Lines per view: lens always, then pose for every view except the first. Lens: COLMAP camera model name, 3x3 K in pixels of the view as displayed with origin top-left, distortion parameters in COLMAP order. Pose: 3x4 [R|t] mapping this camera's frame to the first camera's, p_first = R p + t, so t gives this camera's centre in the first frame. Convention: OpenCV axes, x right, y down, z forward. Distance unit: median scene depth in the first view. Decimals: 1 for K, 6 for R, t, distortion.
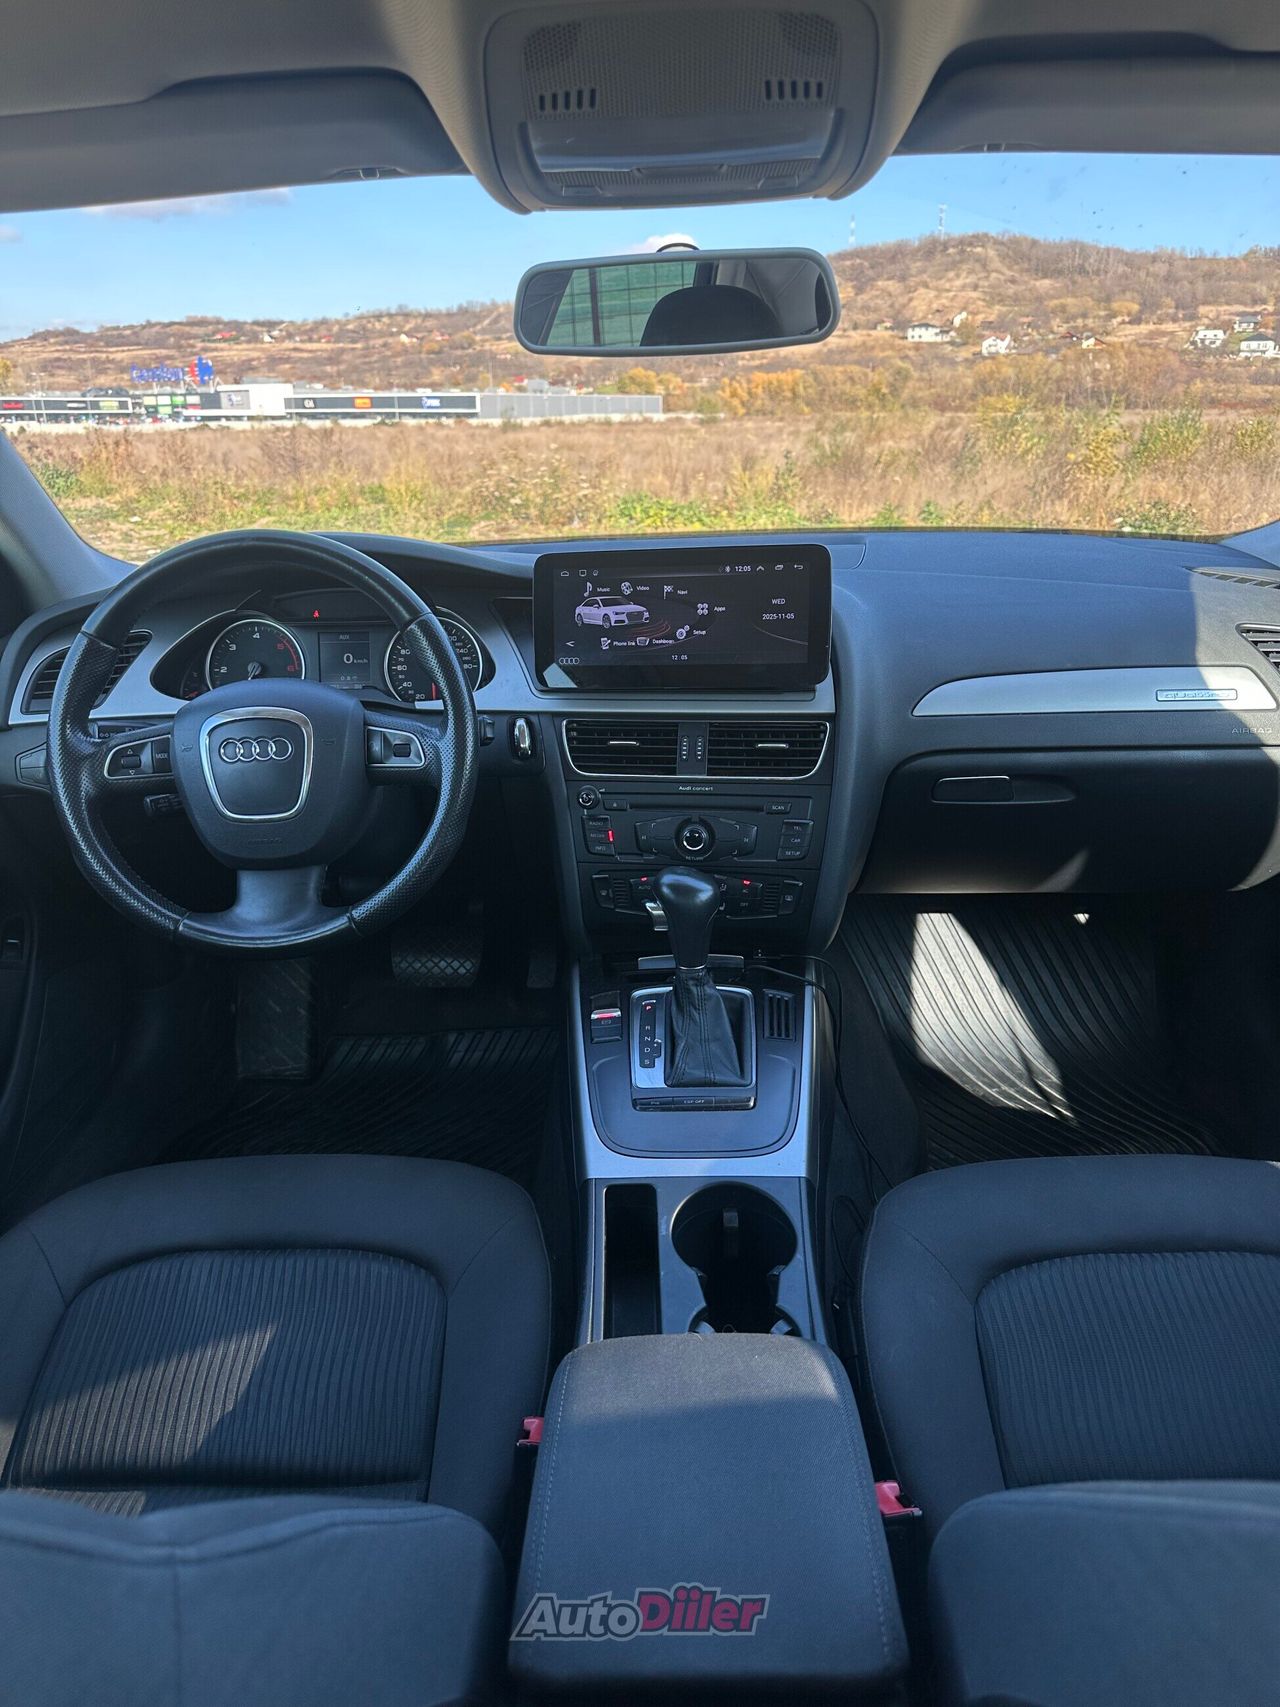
lens RADIAL K [[1212.0, 0, 640.0], [0, 1212.0, 853.5], [0, 0, 1]] dist [0.096770, -0.182300]
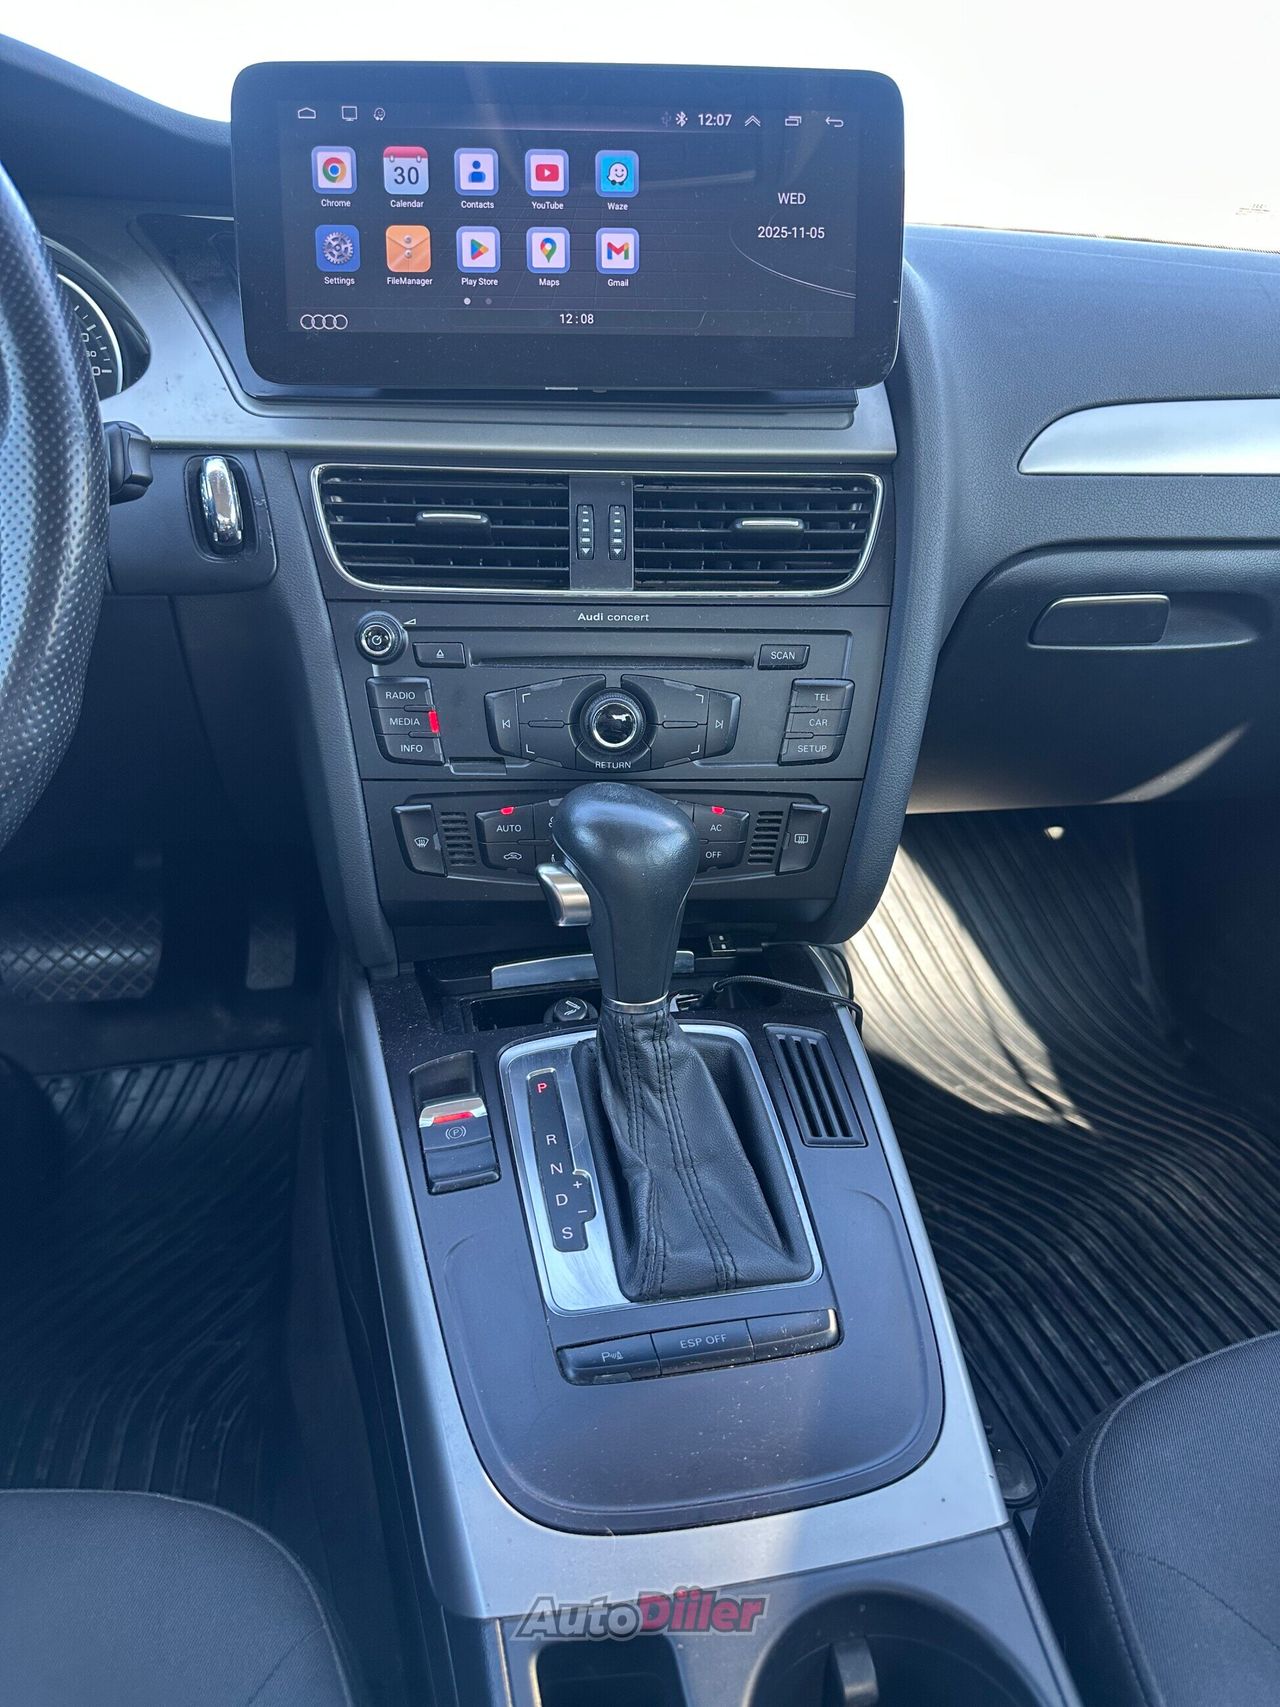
lens RADIAL K [[1212.0, 0, 640.0], [0, 1212.0, 853.5], [0, 0, 1]] dist [0.096770, -0.182300]
pose [[0.971554, -0.045404, 0.232427, -0.059454], [0.028441, 0.996716, 0.075821, 0.003016], [-0.235106, -0.067053, 0.969654, 0.532291]]
